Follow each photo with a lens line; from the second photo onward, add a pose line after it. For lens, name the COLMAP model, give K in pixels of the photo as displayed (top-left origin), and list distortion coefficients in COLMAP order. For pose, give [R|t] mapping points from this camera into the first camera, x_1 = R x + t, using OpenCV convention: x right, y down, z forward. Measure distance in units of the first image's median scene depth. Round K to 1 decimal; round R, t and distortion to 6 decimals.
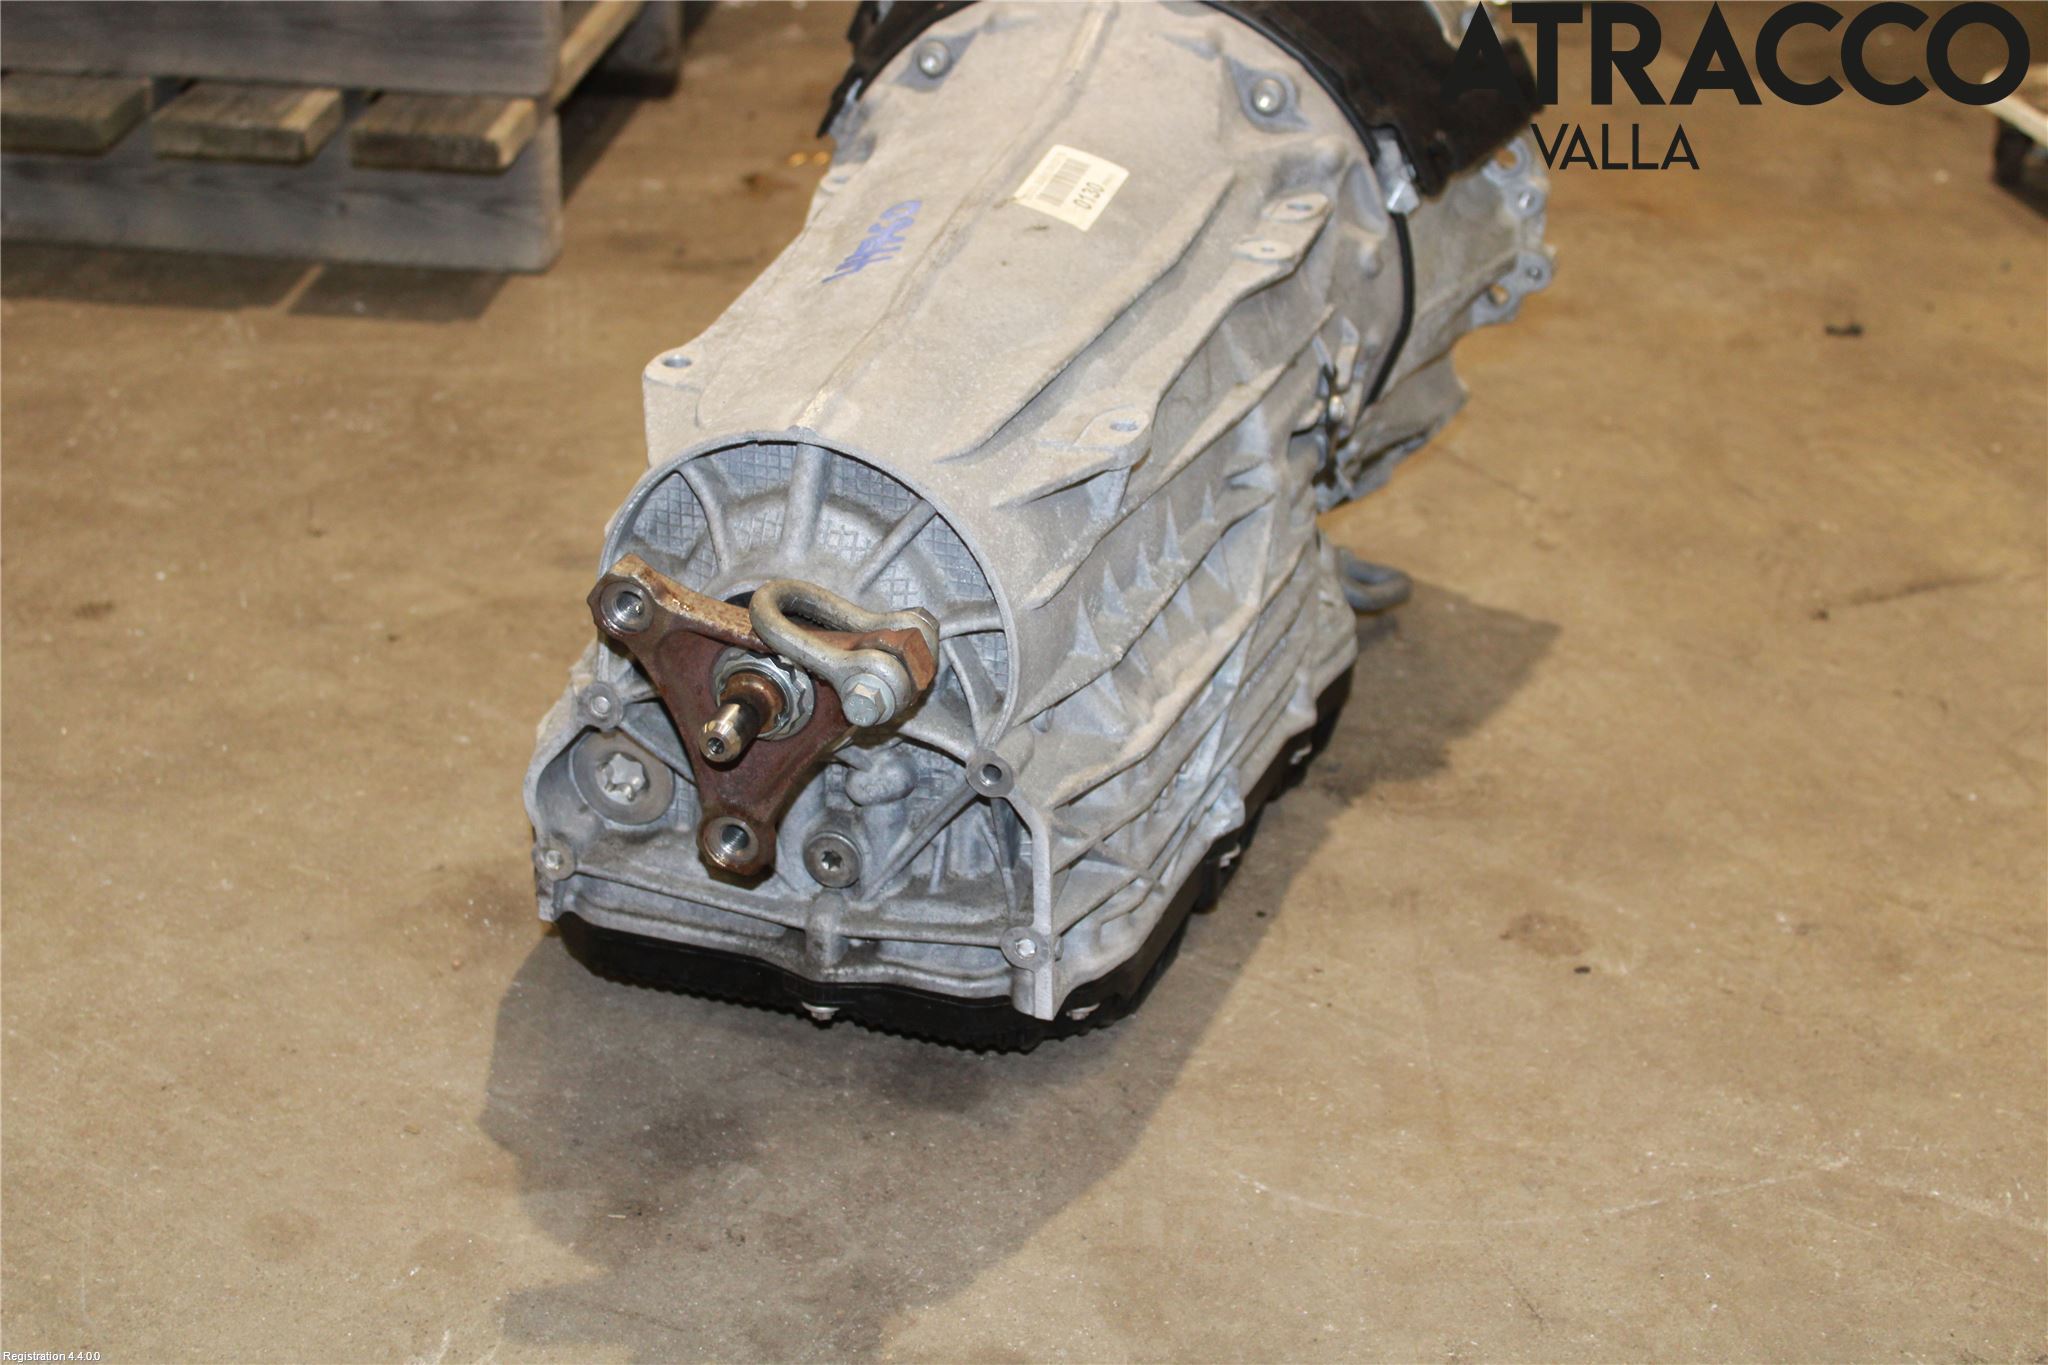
lens RADIAL K [[3049.4, 0, 1018.1], [0, 3049.4, 681.3], [0, 0, 1]] dist [-0.051918, 0.000000]
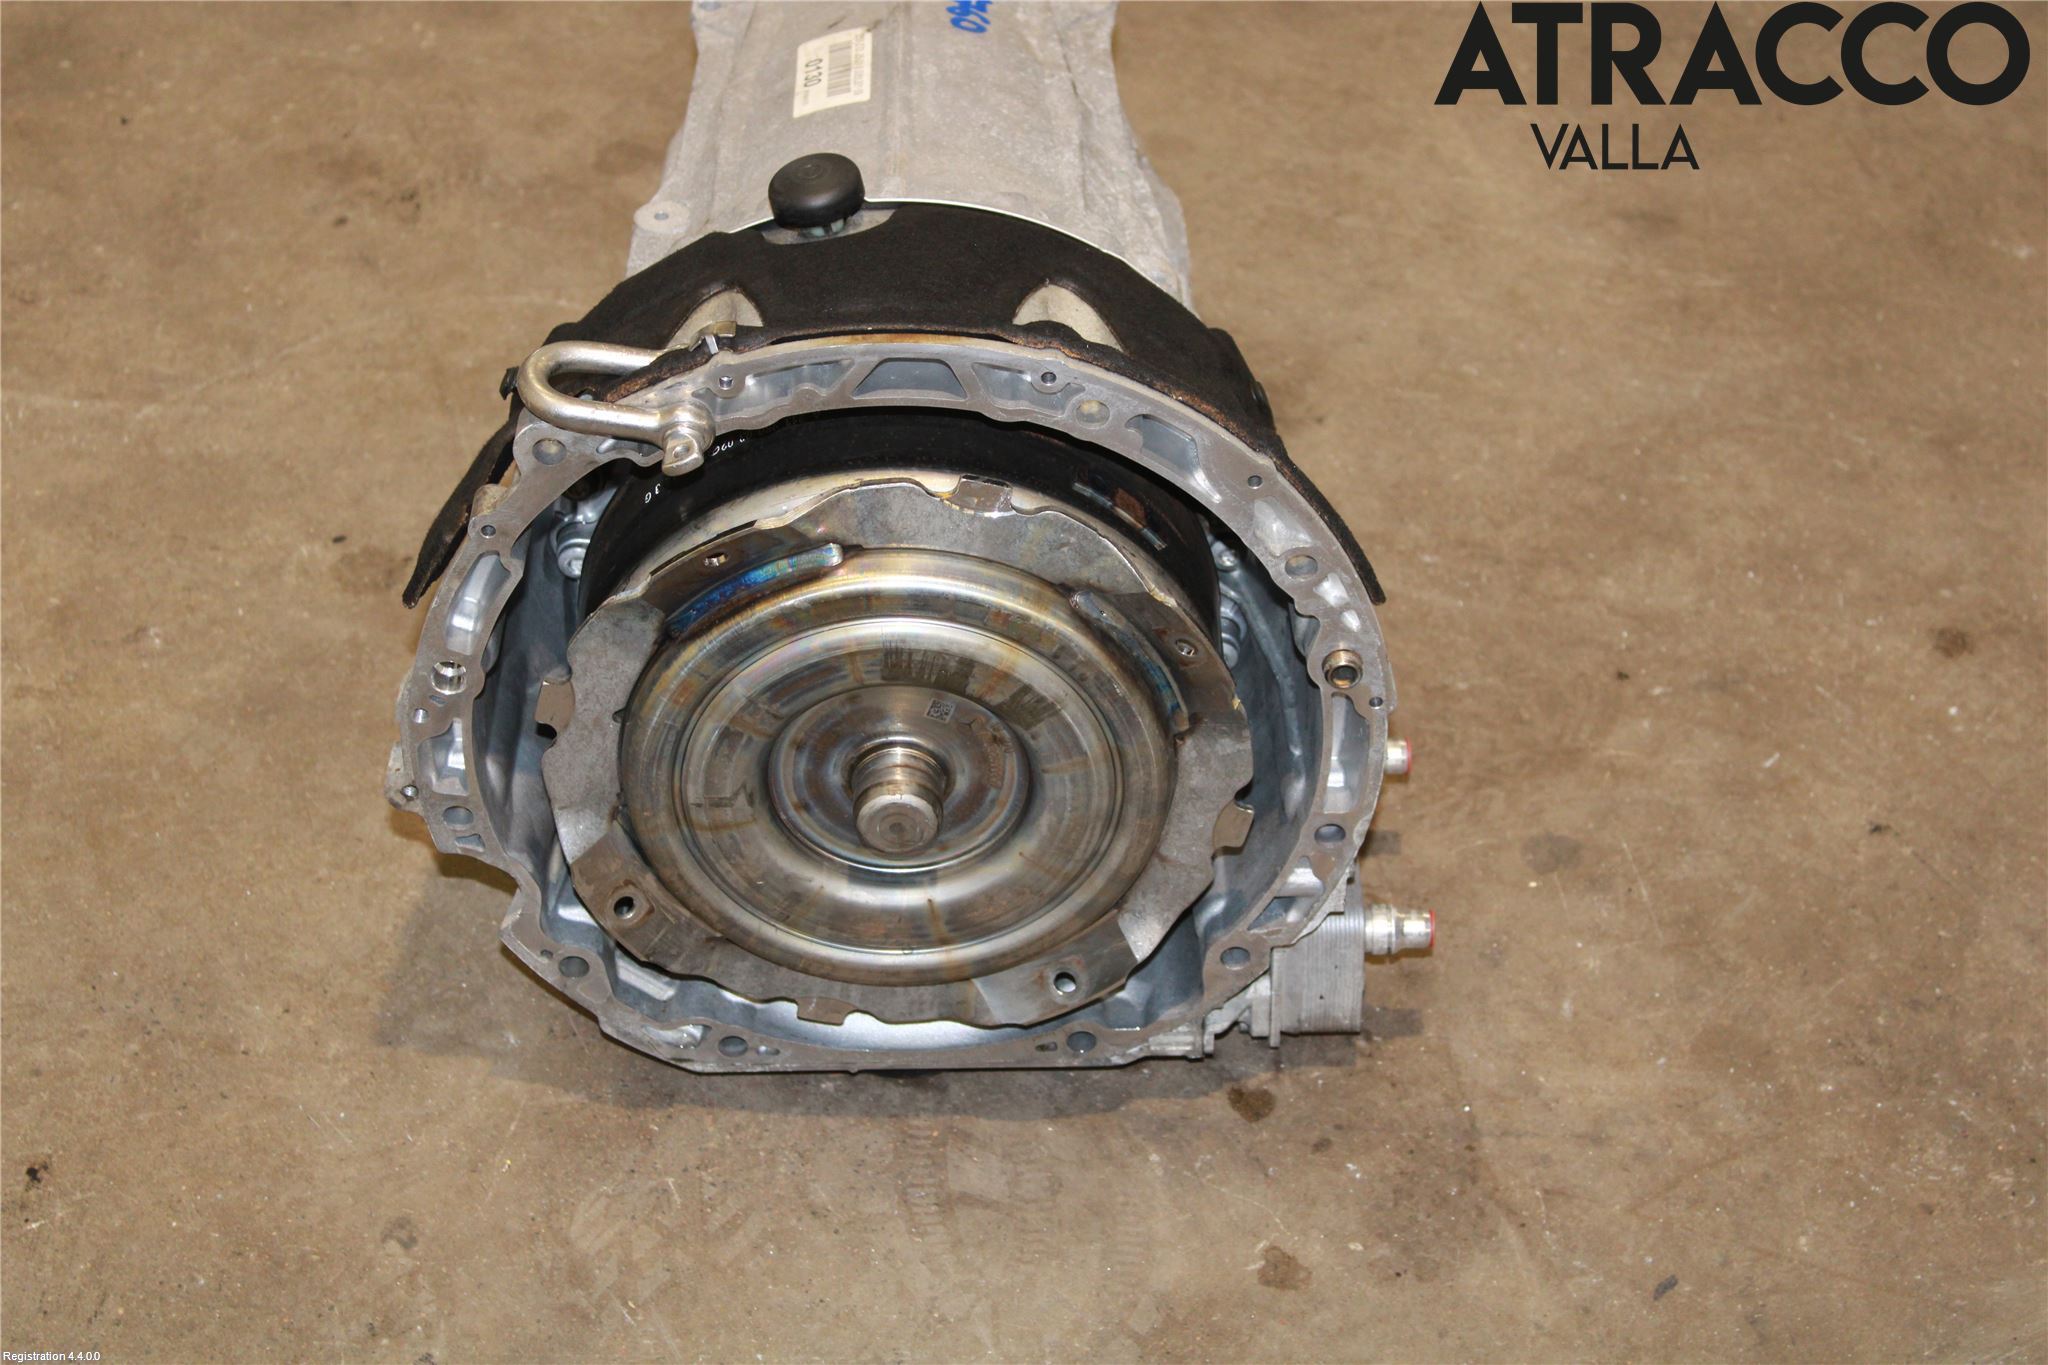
lens RADIAL K [[4221.1, 0, 1020.6], [0, 4221.1, 683.2], [0, 0, 1]] dist [-0.036435, 0.000000]
pose [[-0.955052, 0.165389, -0.246012, 0.341425], [-0.150234, 0.445378, 0.882648, -1.336352], [0.255549, 0.879934, -0.400512, 1.756073]]
